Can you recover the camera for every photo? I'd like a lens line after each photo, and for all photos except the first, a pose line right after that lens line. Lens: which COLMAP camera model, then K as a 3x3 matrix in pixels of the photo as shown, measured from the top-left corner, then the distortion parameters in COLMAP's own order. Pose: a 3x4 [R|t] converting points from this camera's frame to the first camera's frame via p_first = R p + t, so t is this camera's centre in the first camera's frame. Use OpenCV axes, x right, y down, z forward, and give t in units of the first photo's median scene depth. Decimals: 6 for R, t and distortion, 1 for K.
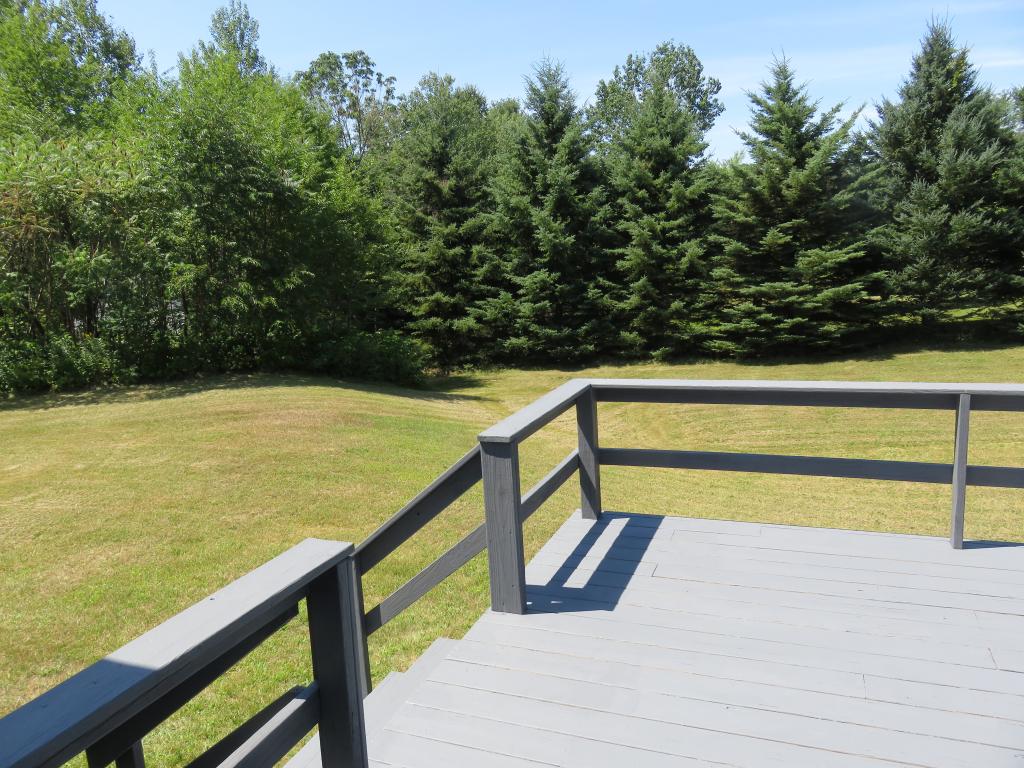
lens RADIAL K [[760.6, 0, 511.0], [0, 760.6, 386.4], [0, 0, 1]] dist [-0.009129, 0.001576]
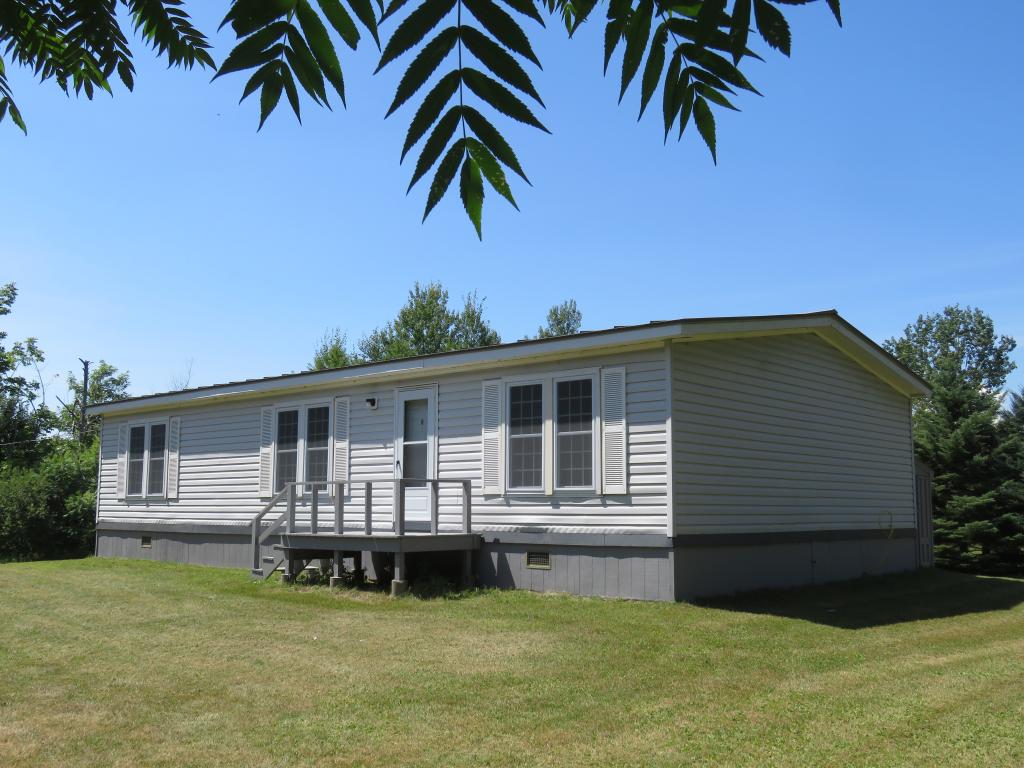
lens RADIAL K [[1031.3, 0, 512.0], [0, 1031.3, 384.0], [0, 0, 1]] dist [-0.002910, -0.006060]
pose [[0.934703, 0.015216, -0.355104, 0.274962], [-0.115314, 0.958023, -0.262478, 0.182313], [0.336204, 0.286287, 0.897222, -0.870698]]
